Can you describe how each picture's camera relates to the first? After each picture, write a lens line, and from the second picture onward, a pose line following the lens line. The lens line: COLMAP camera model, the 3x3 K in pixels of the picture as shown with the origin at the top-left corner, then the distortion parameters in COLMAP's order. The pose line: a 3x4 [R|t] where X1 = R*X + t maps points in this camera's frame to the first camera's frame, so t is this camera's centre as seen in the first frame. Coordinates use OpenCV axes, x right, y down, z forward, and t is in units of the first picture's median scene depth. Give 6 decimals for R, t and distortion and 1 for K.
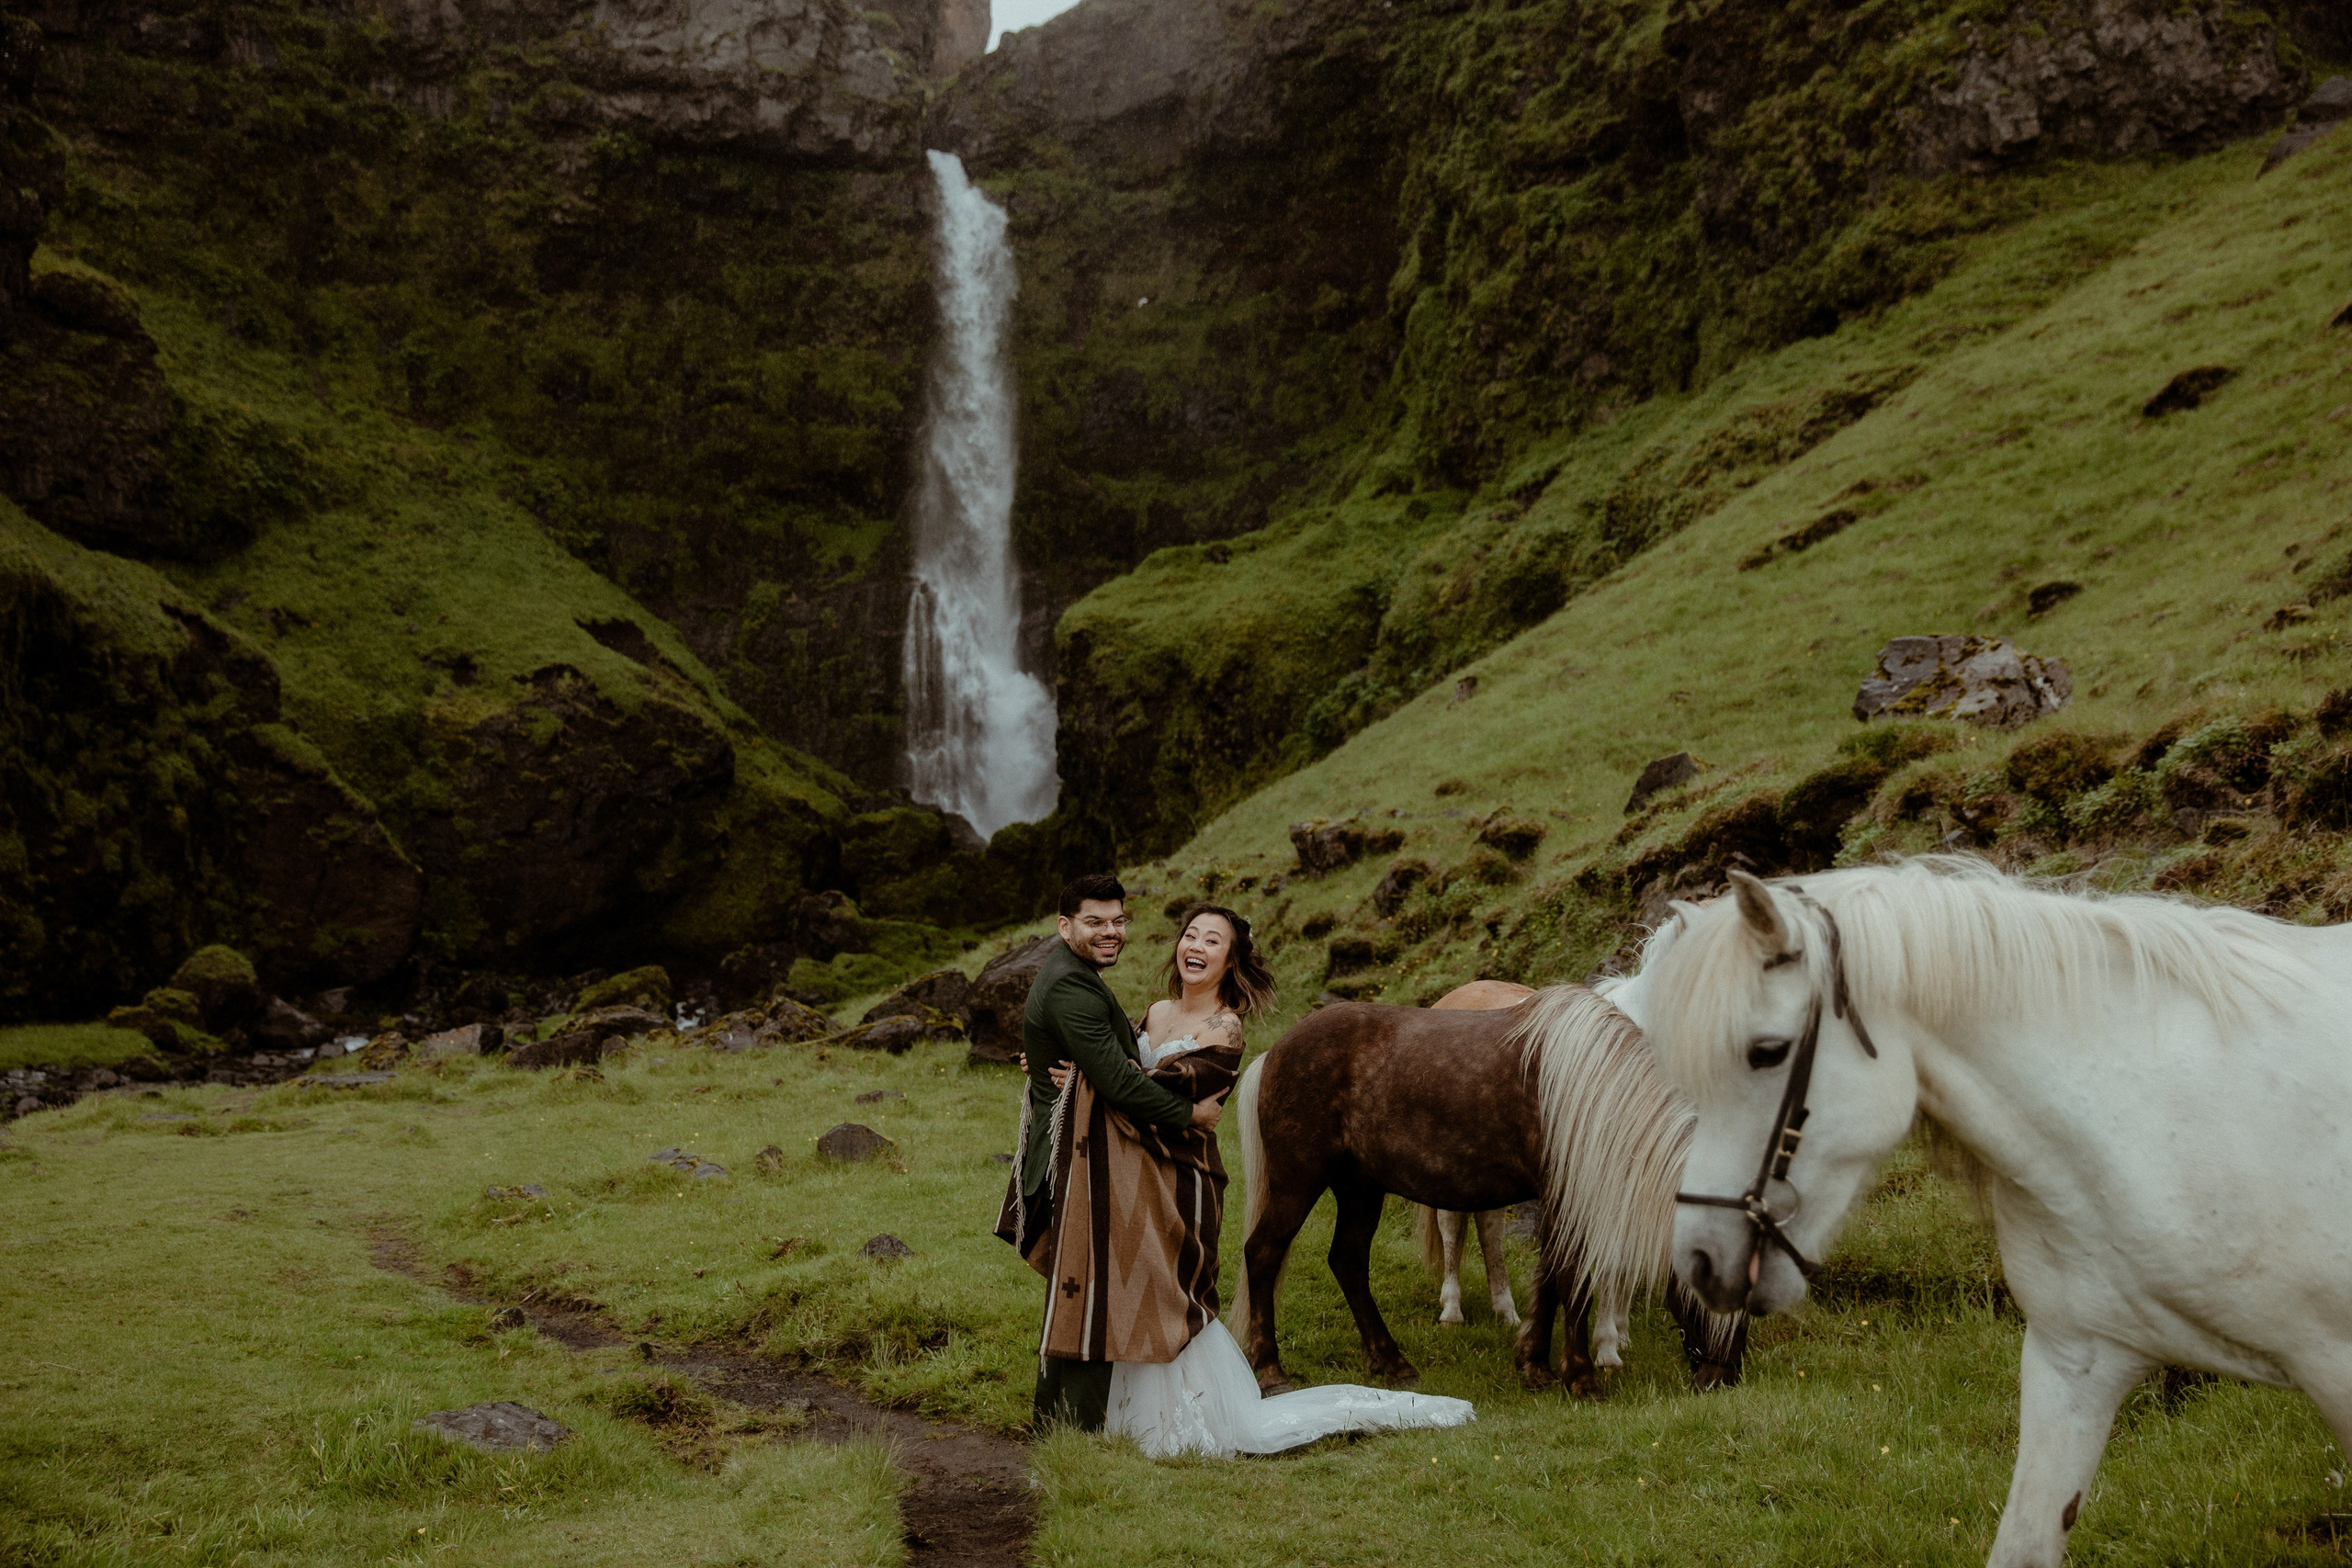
lens RADIAL K [[2386.9, 0, 1170.7], [0, 2386.9, 801.2], [0, 0, 1]] dist [0.038689, -0.028773]
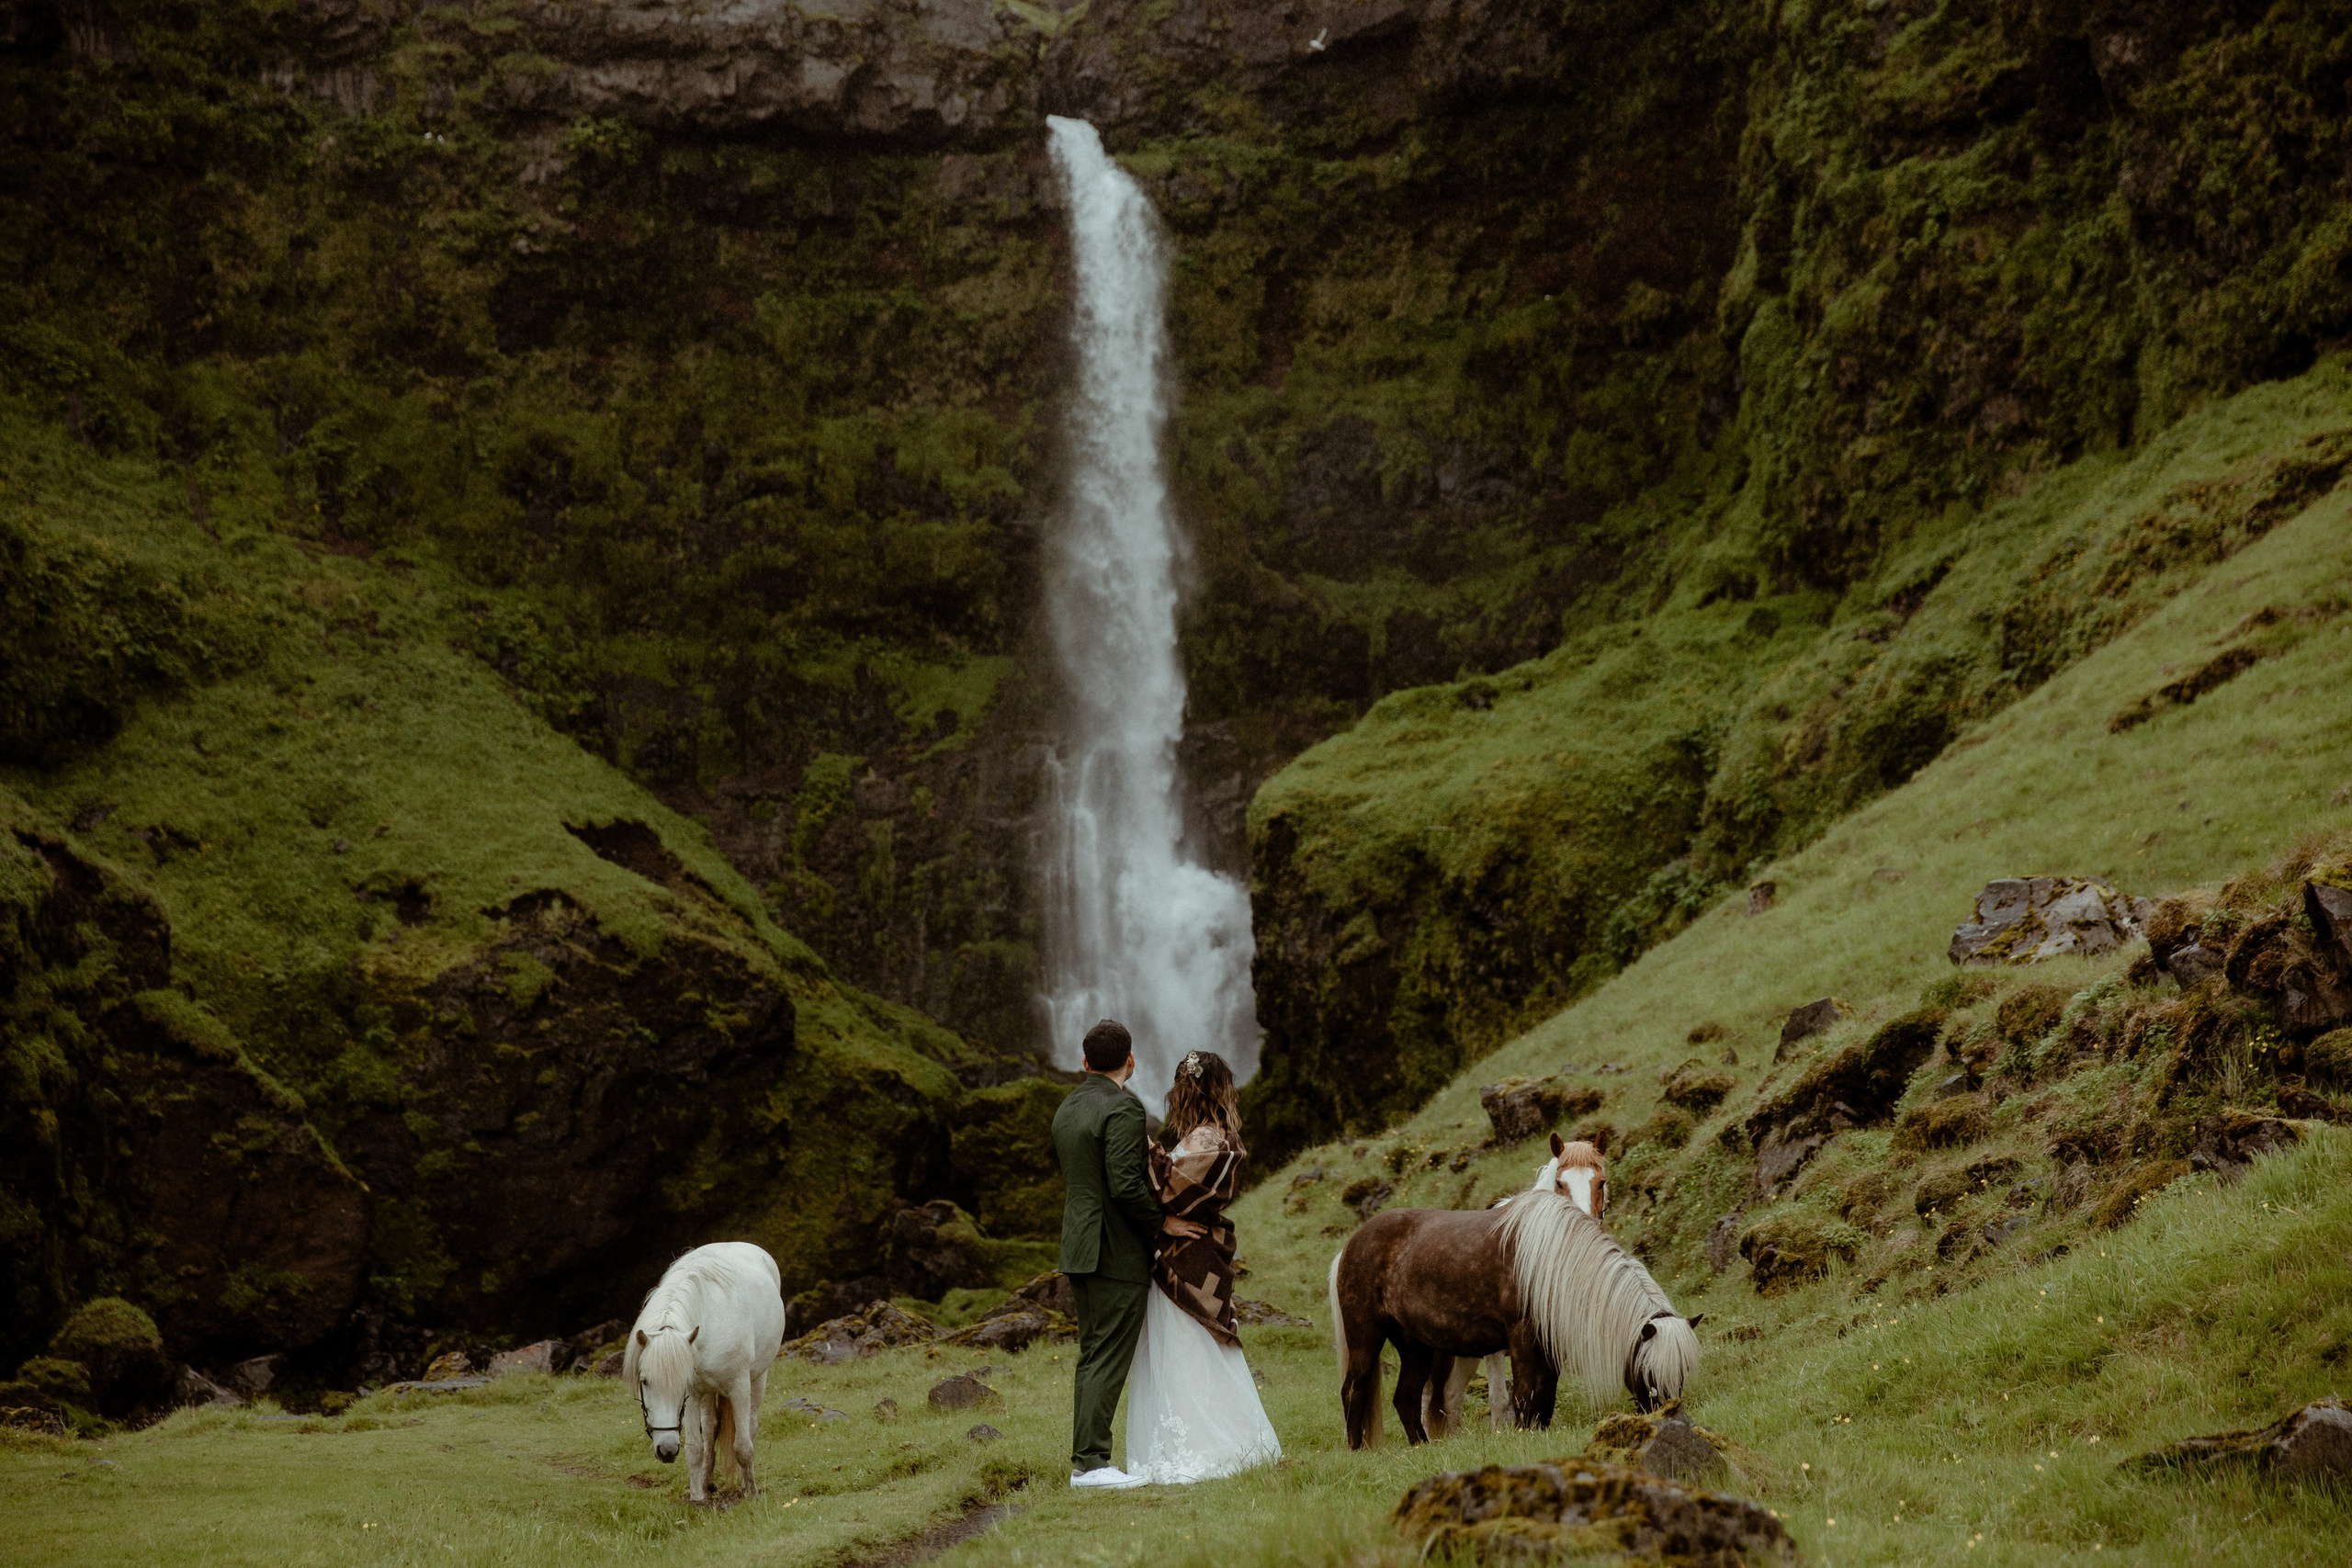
lens RADIAL K [[3883.8, 0, 1171.5], [0, 3883.8, 814.8], [0, 0, 1]] dist [0.005659, -0.015263]
pose [[0.996223, -0.037889, -0.078135, 0.019377], [0.032978, 0.997455, -0.063213, -0.001029], [0.080331, 0.060397, 0.994937, -0.134254]]
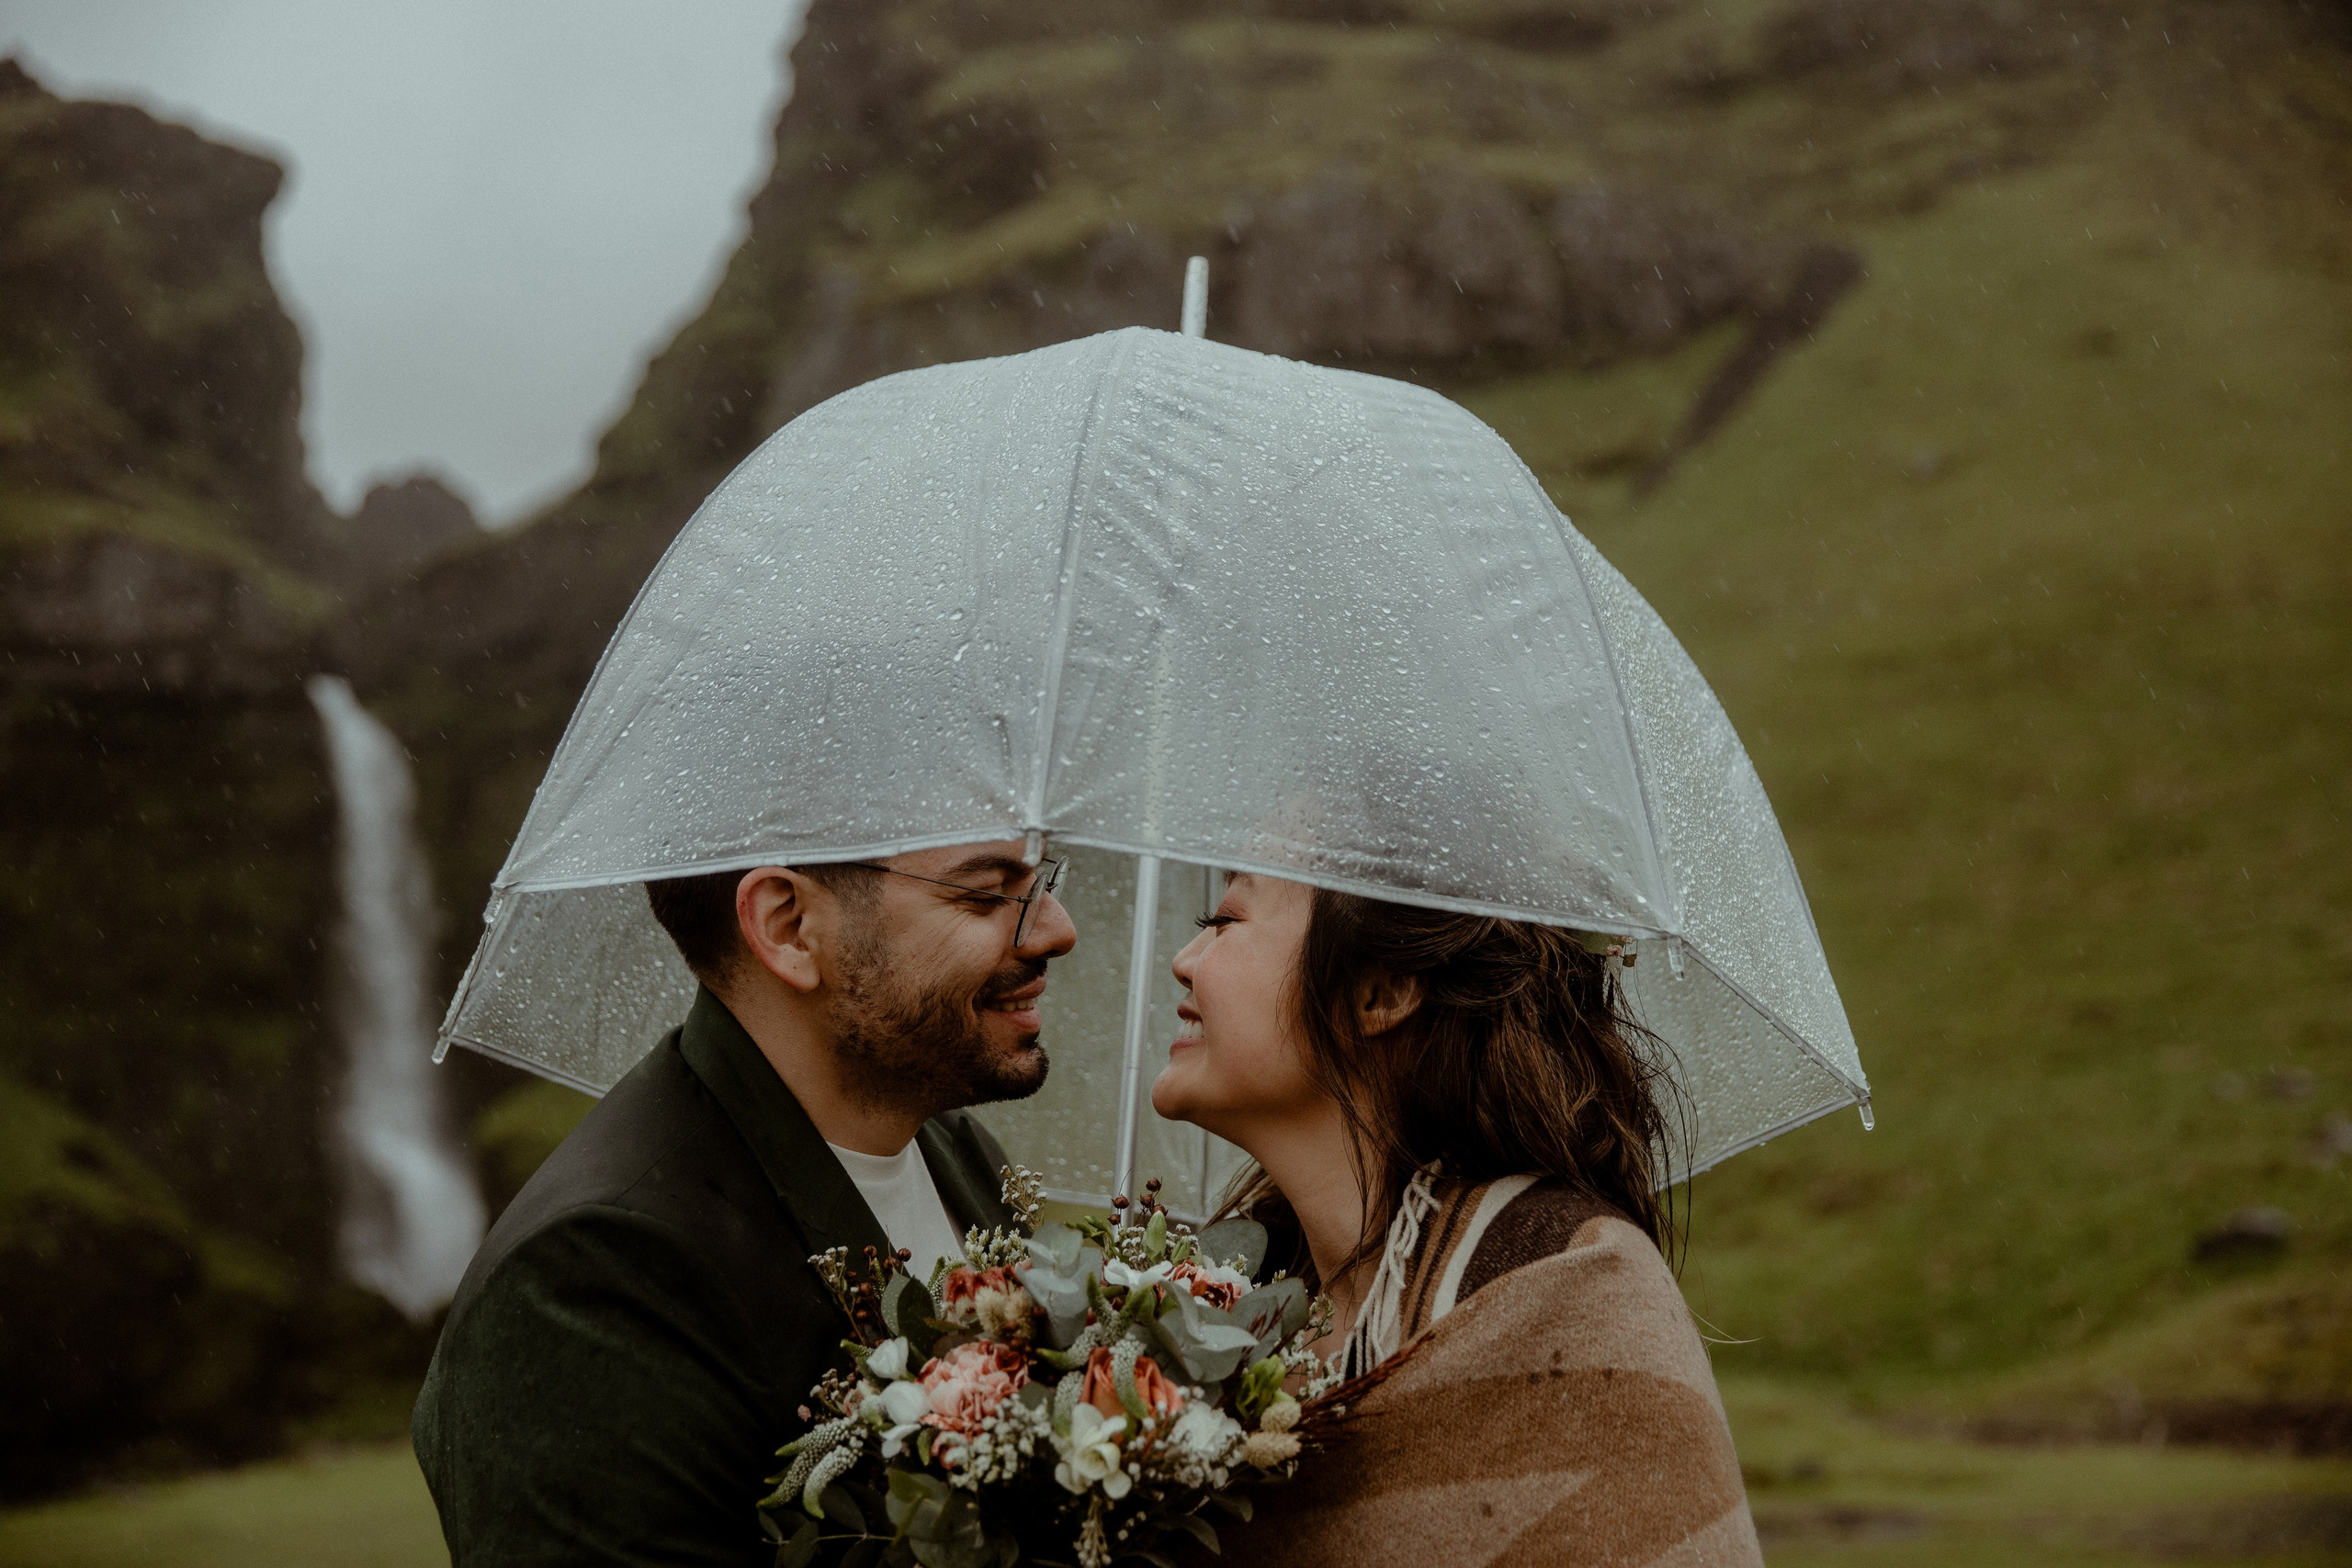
lens RADIAL K [[3249.1, 0, 1185.7], [0, 3249.1, 842.0], [0, 0, 1]] dist [0.000338, -0.019598]
pose [[0.977659, -0.049898, 0.204188, -0.025223], [0.069694, 0.993415, -0.090931, -0.047885], [-0.198306, 0.103130, 0.974699, -0.796770]]
